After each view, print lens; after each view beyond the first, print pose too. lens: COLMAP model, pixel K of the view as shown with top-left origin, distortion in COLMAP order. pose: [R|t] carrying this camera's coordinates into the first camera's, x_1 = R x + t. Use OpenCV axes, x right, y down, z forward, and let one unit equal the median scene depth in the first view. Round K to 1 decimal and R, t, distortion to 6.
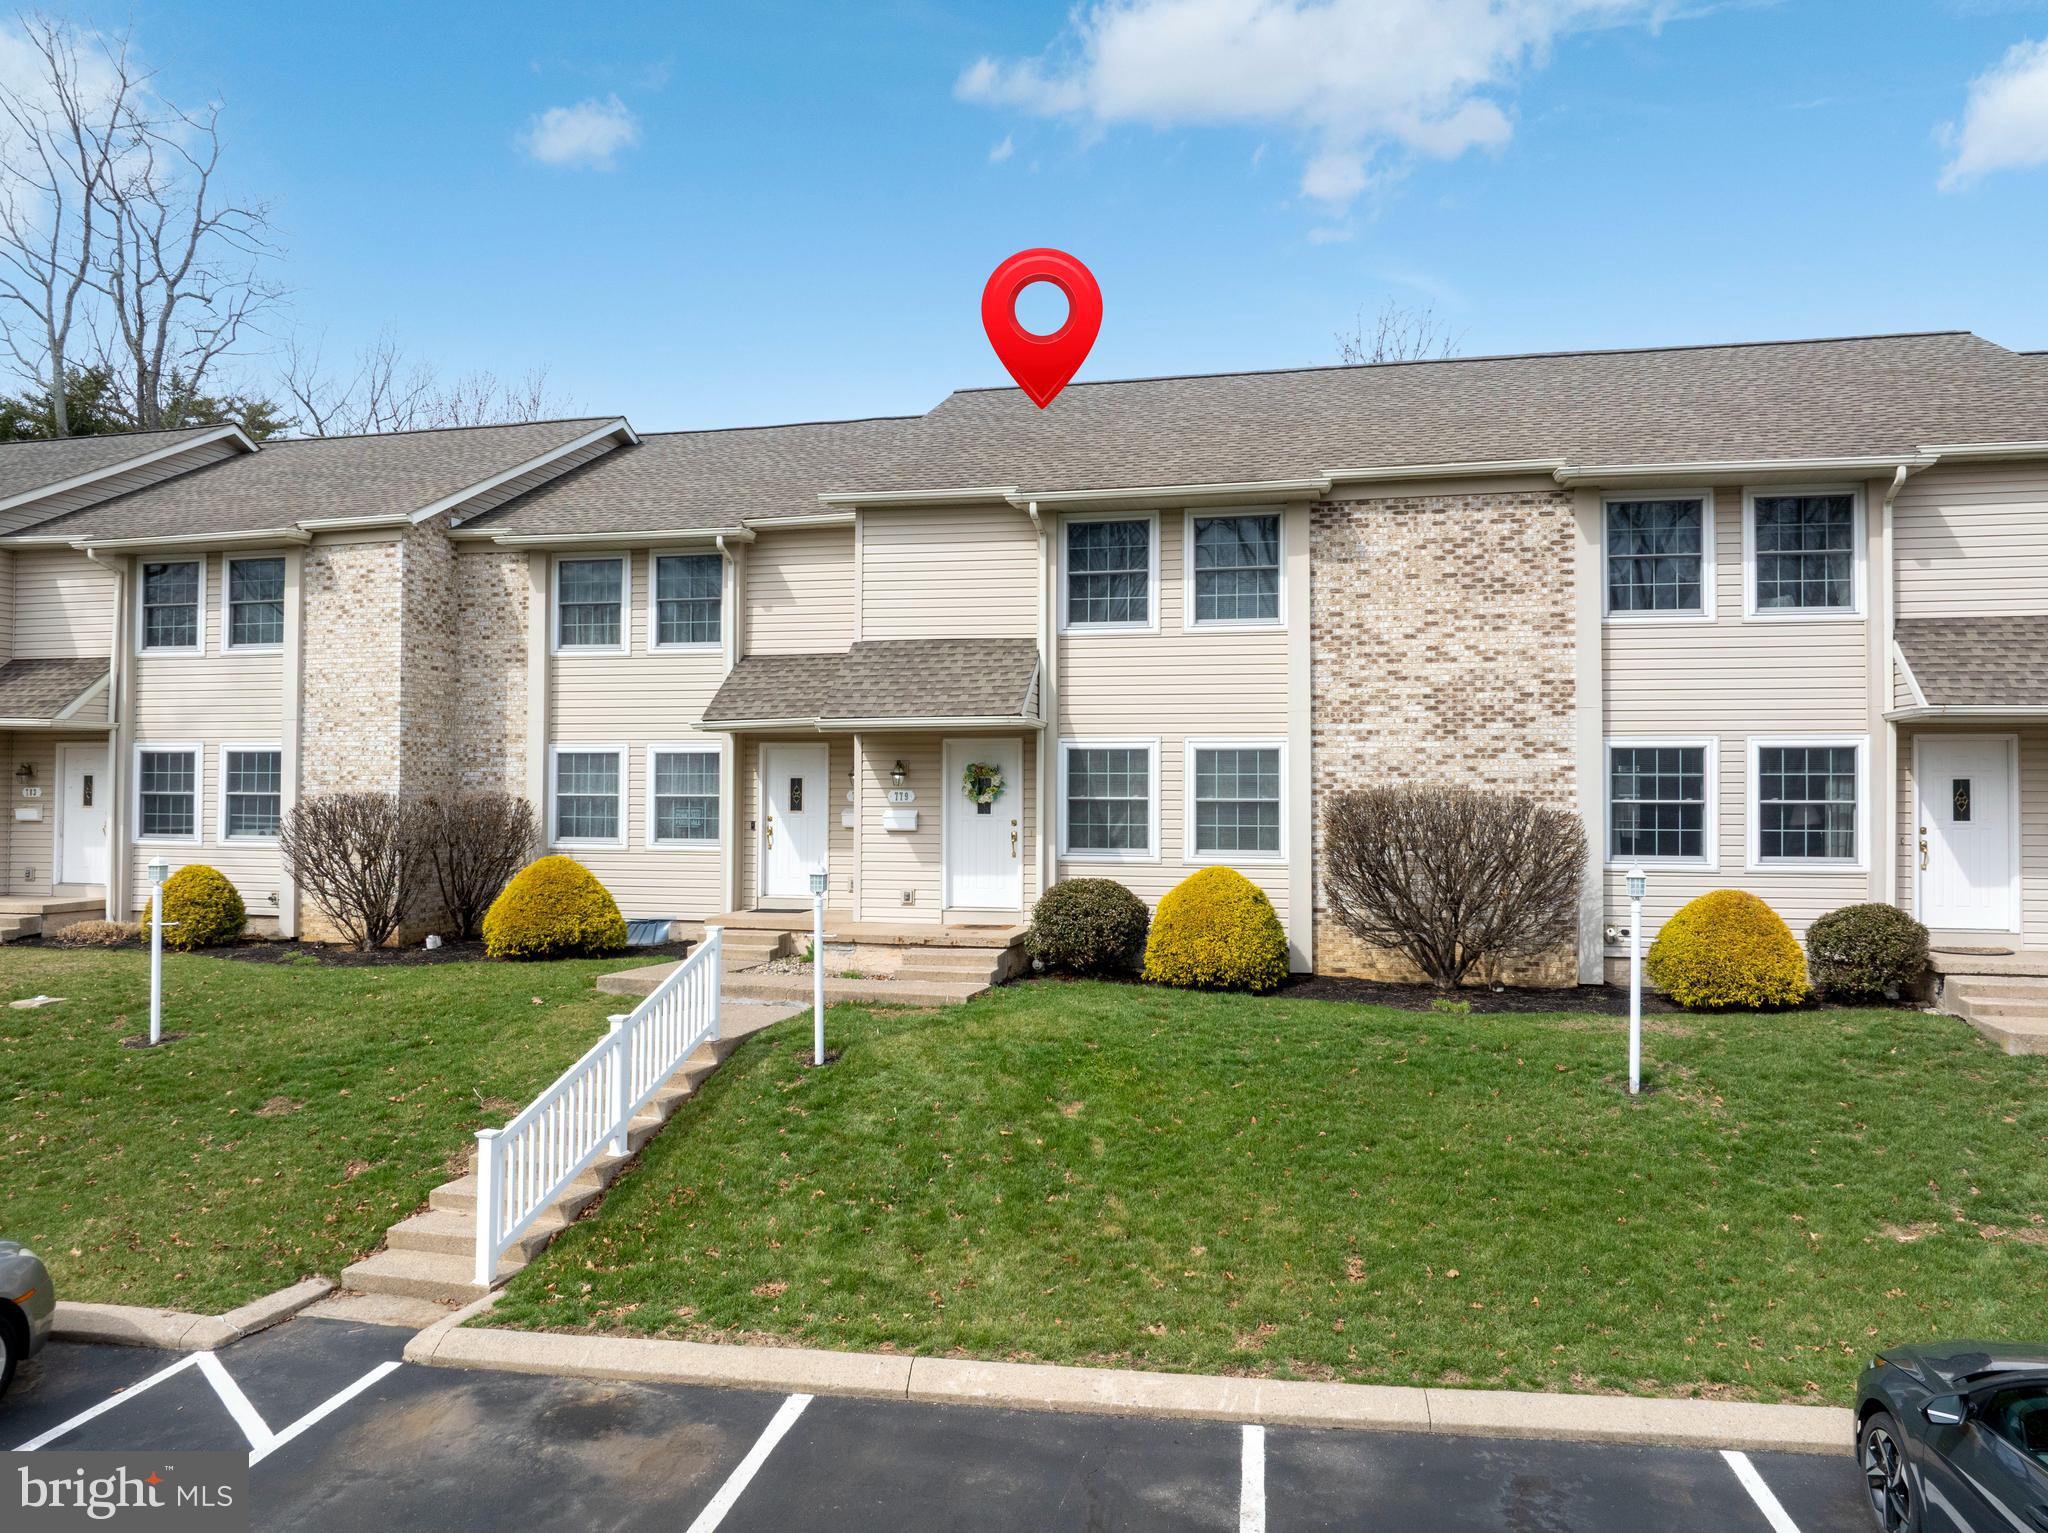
lens RADIAL K [[1461.7, 0, 1024.0], [0, 1461.7, 766.5], [0, 0, 1]] dist [-0.056011, -0.005435]
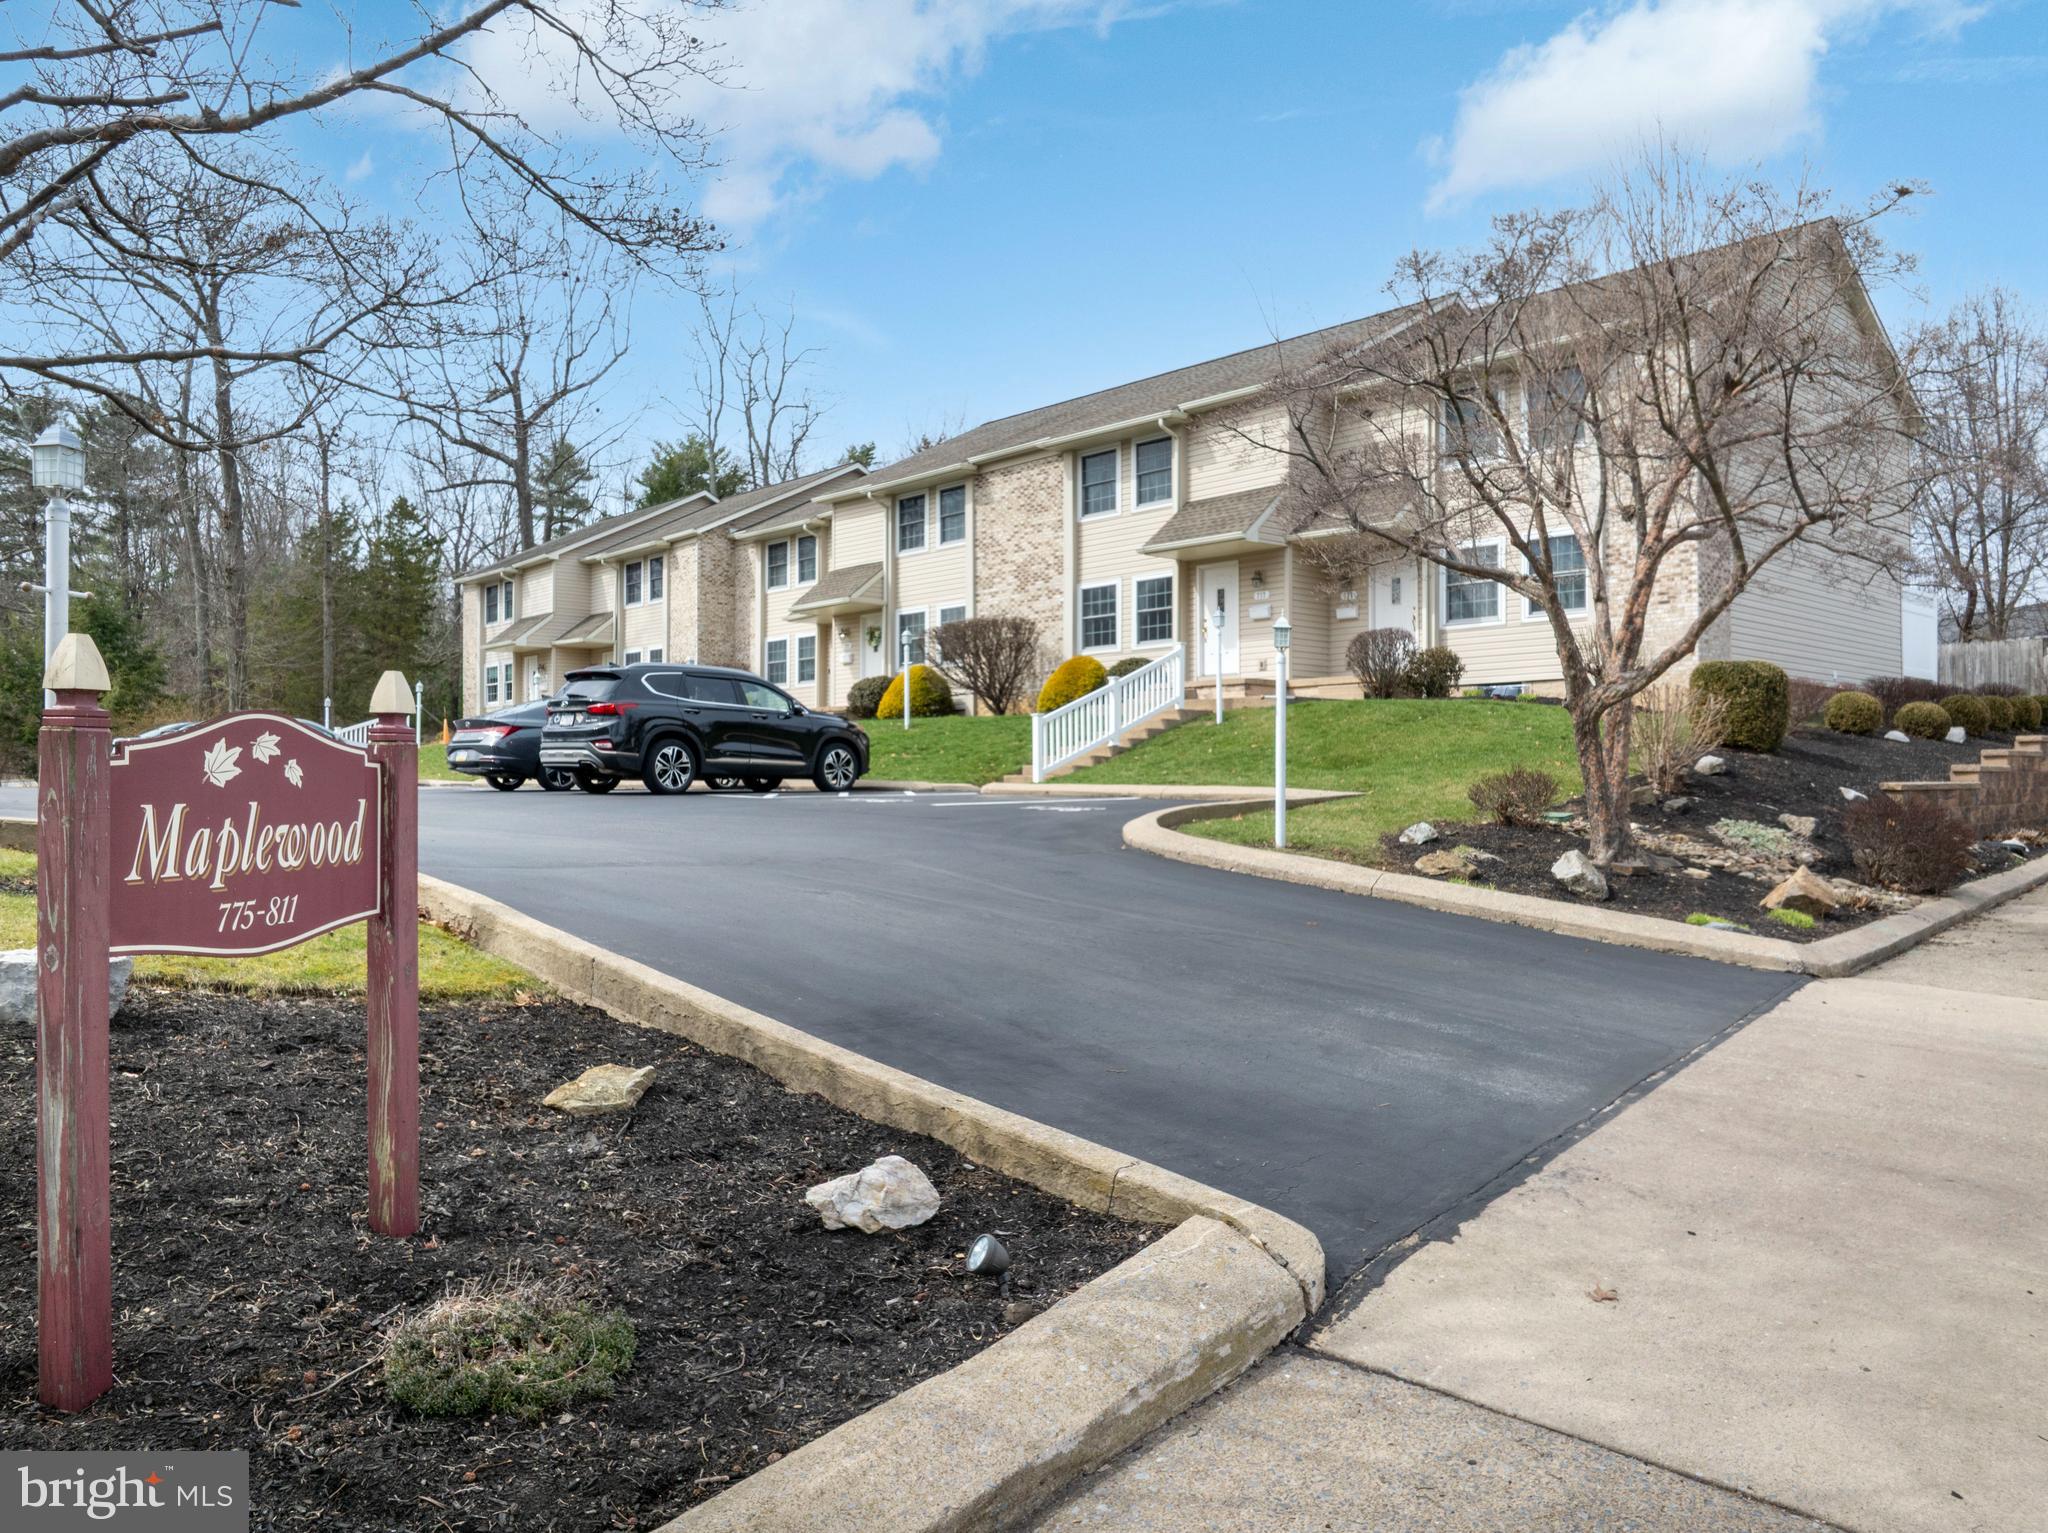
lens RADIAL K [[1461.7, 0, 1024.0], [0, 1461.7, 766.5], [0, 0, 1]] dist [-0.056011, -0.005435]
pose [[0.831258, -0.010344, -0.555791, 1.336170], [0.012975, 0.999915, 0.000797, 0.204103], [0.555735, -0.007874, 0.831322, -0.571193]]
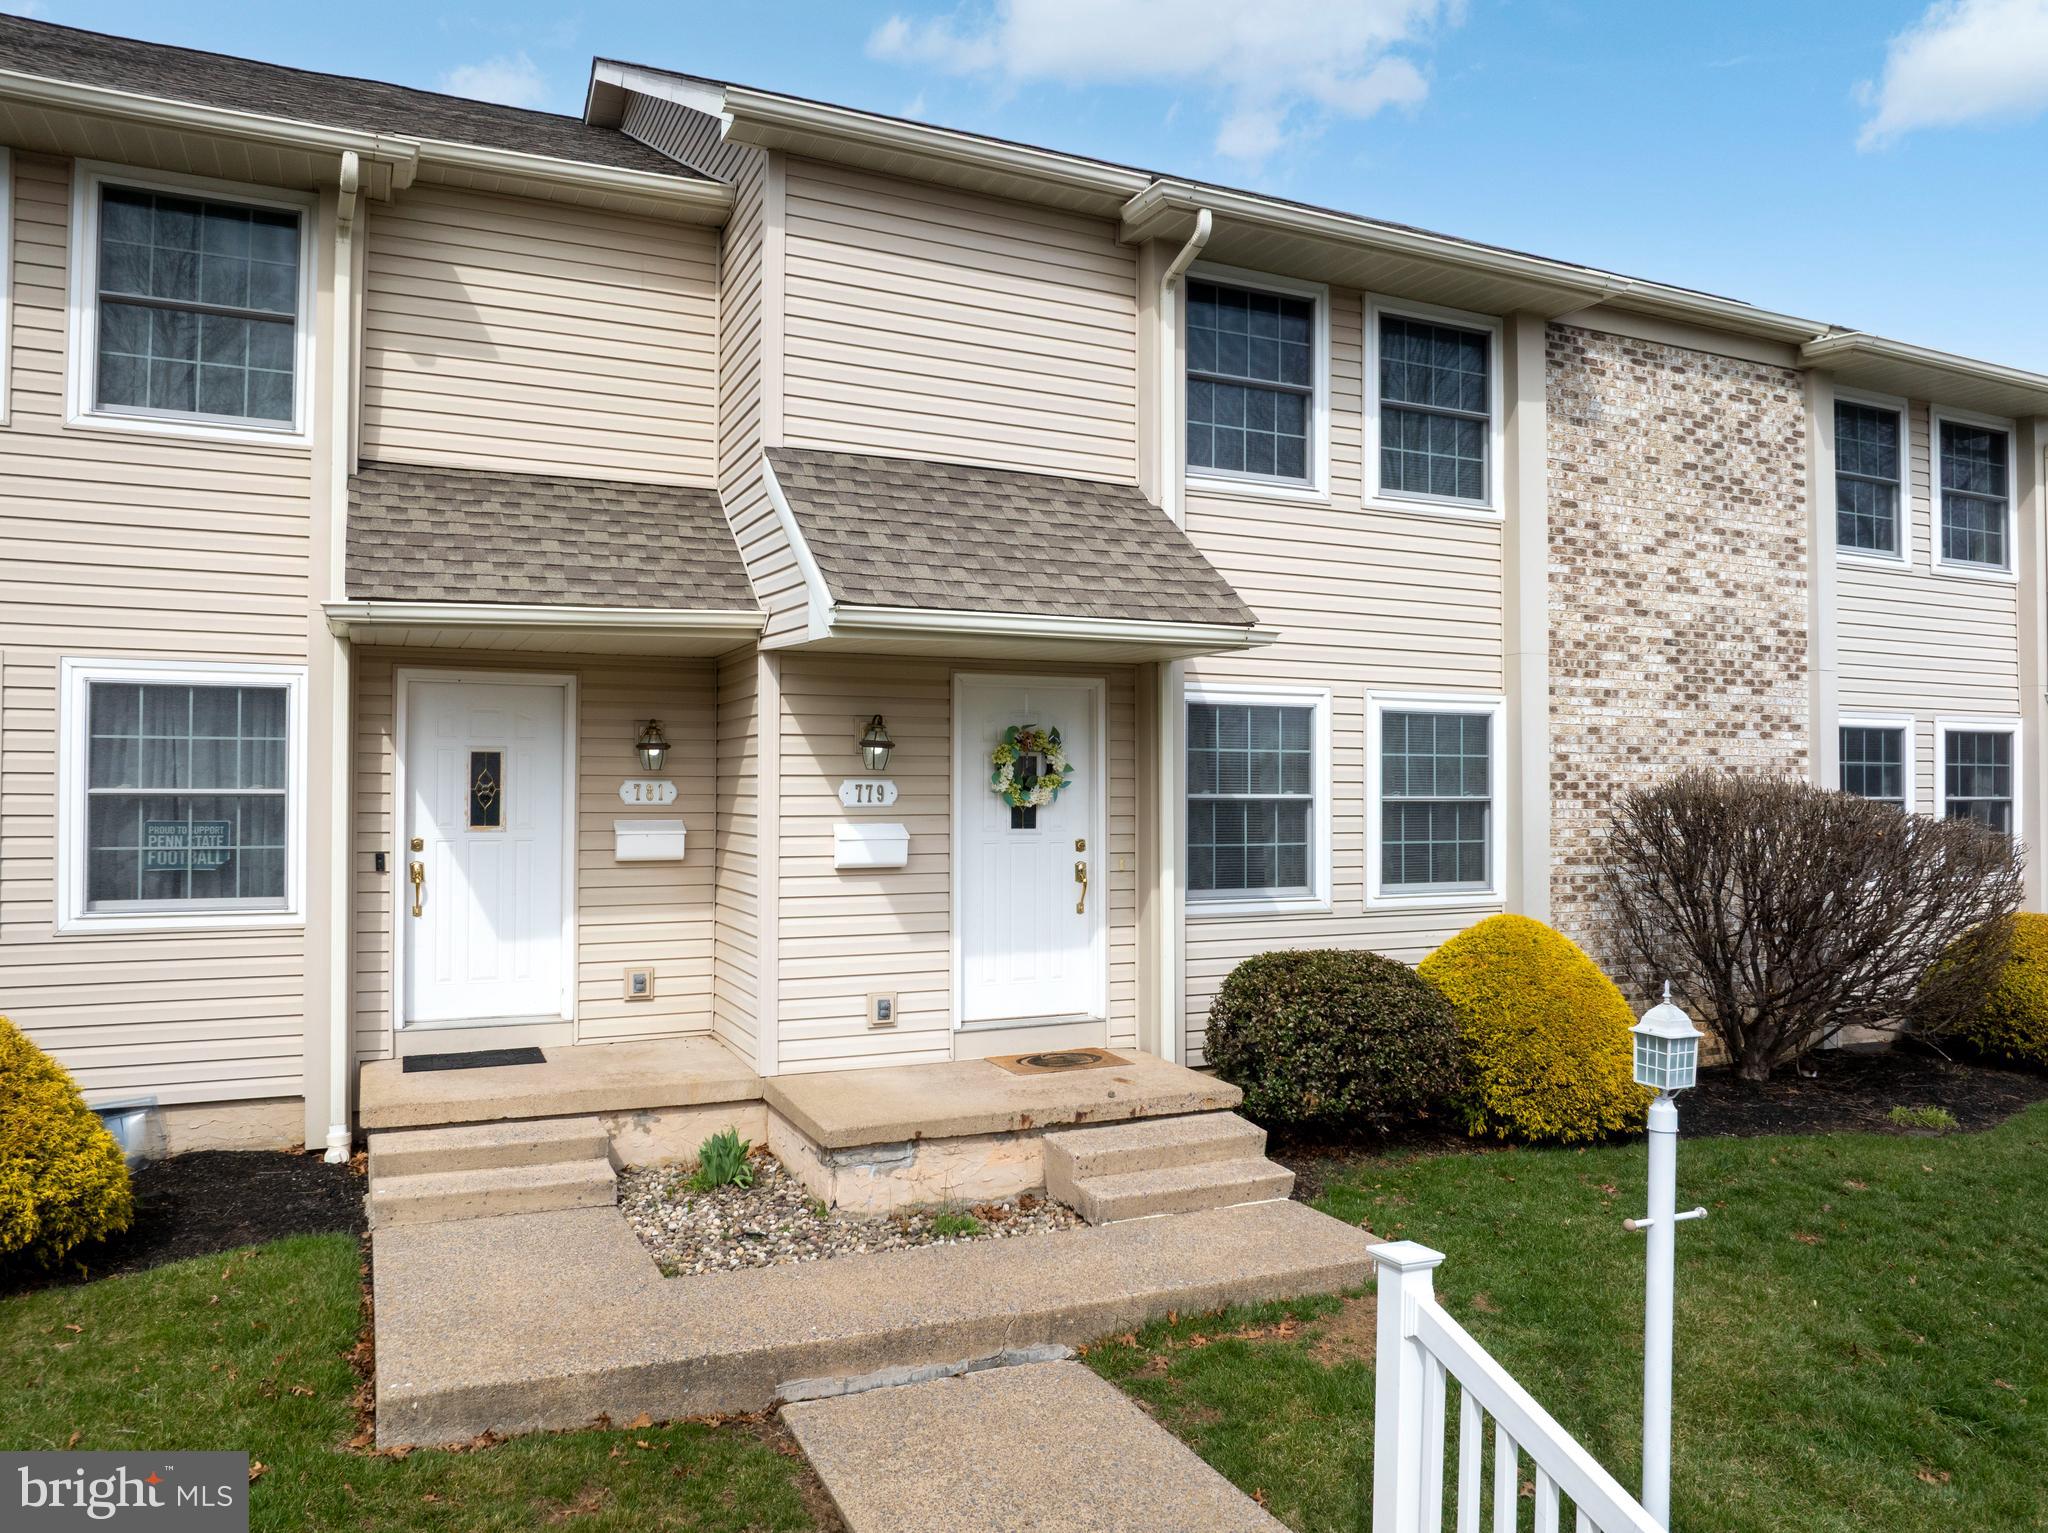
lens RADIAL K [[1461.7, 0, 1024.0], [0, 1461.7, 766.5], [0, 0, 1]] dist [-0.056011, -0.005435]
pose [[0.775501, 0.009325, 0.631278, -0.369405], [-0.013005, 0.999915, 0.001206, 0.011773], [-0.631213, -0.009145, 0.775556, 0.670694]]
